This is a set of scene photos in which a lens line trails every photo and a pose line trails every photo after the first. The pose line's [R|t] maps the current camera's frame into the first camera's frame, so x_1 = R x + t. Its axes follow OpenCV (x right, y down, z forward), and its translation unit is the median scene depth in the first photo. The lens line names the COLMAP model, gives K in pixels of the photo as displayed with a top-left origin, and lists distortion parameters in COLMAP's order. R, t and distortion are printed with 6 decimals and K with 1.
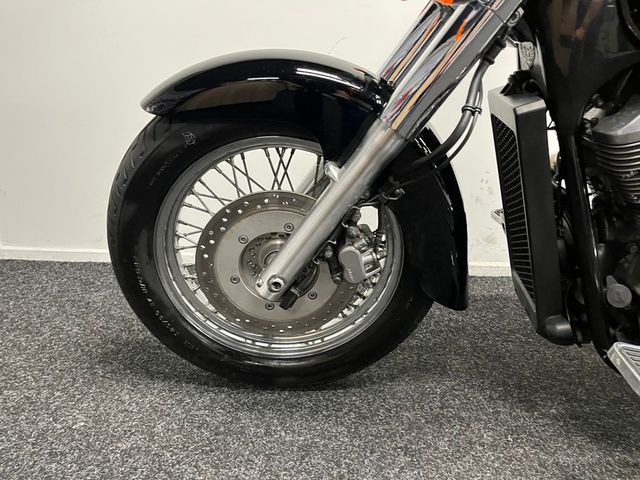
lens RADIAL K [[488.2, 0, 320.7], [0, 488.2, 236.4], [0, 0, 1]] dist [0.073538, -0.091980]
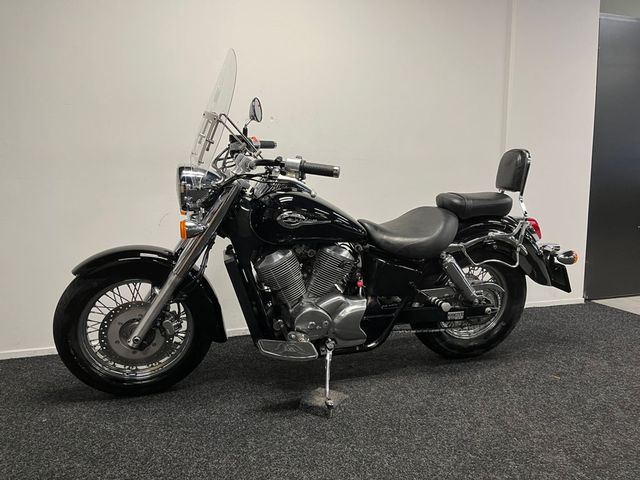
lens RADIAL K [[488.2, 0, 319.3], [0, 488.2, 244.6], [0, 0, 1]] dist [0.073538, -0.091980]
pose [[0.959845, -0.084356, 0.267546, 0.156805], [0.127692, 0.980567, -0.148938, 0.108983], [-0.249783, 0.177121, 0.951965, -1.559779]]
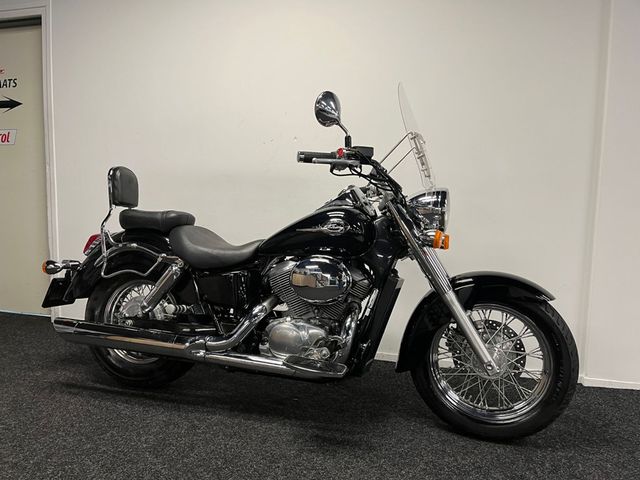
lens RADIAL K [[488.2, 0, 316.1], [0, 488.2, 242.3], [0, 0, 1]] dist [0.073538, -0.091980]
pose [[0.958949, 0.010795, -0.283372, 1.915964], [-0.071294, 0.976357, -0.204069, 0.114004], [0.274470, 0.215894, 0.937046, -1.437760]]
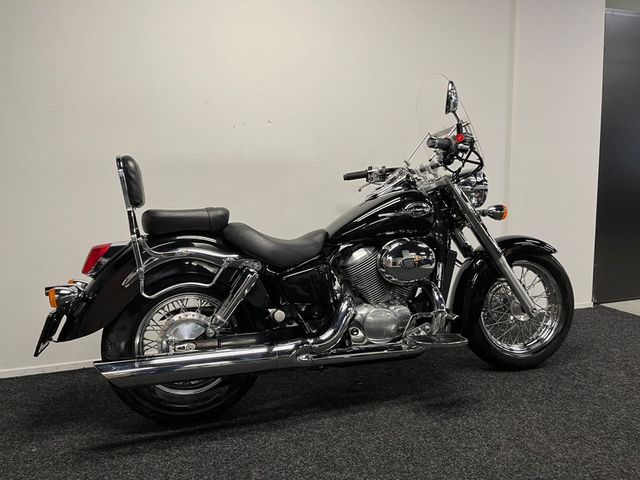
lens RADIAL K [[488.2, 0, 317.2], [0, 488.2, 243.4], [0, 0, 1]] dist [0.073538, -0.091980]
pose [[0.956903, -0.099029, 0.273003, 0.158500], [0.143547, 0.978482, -0.148214, 0.020853], [-0.252452, 0.181015, 0.950527, -1.430139]]
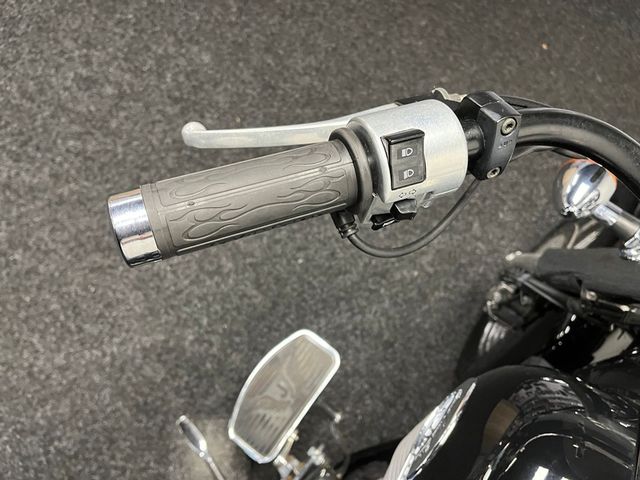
lens RADIAL K [[488.2, 0, 319.8], [0, 488.2, 242.2], [0, 0, 1]] dist [0.073538, -0.091980]
pose [[-0.607412, 0.627805, -0.486736, 0.862036], [-0.513644, 0.157016, 0.843514, -0.788627], [0.605987, 0.762369, 0.227095, 0.300331]]
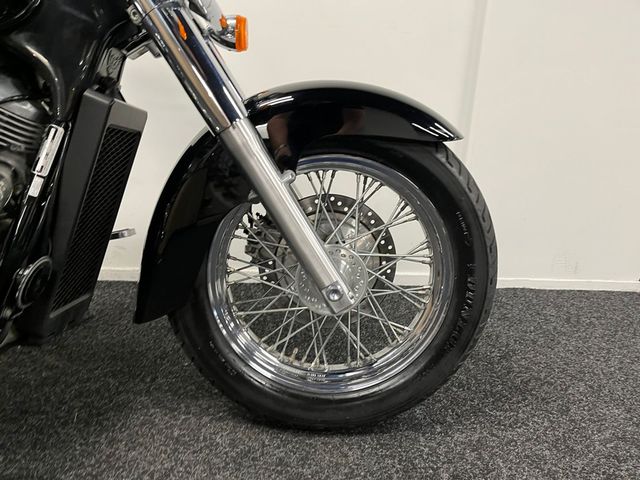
lens RADIAL K [[488.2, 0, 316.7], [0, 488.2, 241.9], [0, 0, 1]] dist [0.073538, -0.091980]
pose [[0.998327, -0.011265, 0.056714, 1.951518], [0.012072, 0.999830, -0.013915, 0.061344], [-0.056547, 0.014577, 0.998294, -0.007662]]
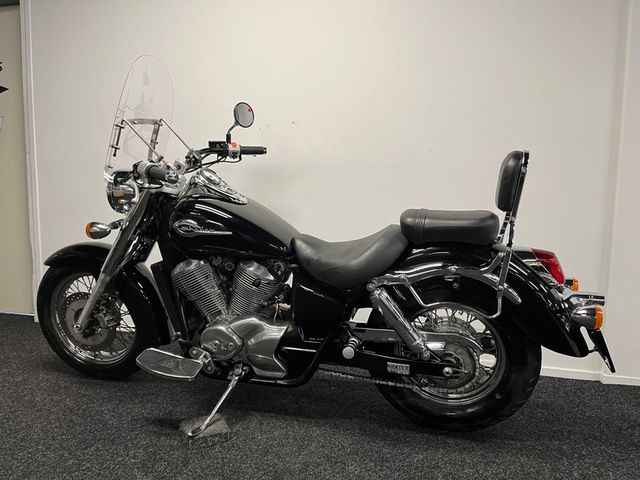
lens RADIAL K [[488.2, 0, 317.9], [0, 488.2, 240.2], [0, 0, 1]] dist [0.073538, -0.091980]
pose [[0.963685, 0.004615, -0.267003, 1.812940], [-0.058299, 0.979368, -0.193491, 0.076011], [0.260601, 0.202030, 0.944071, -1.252919]]
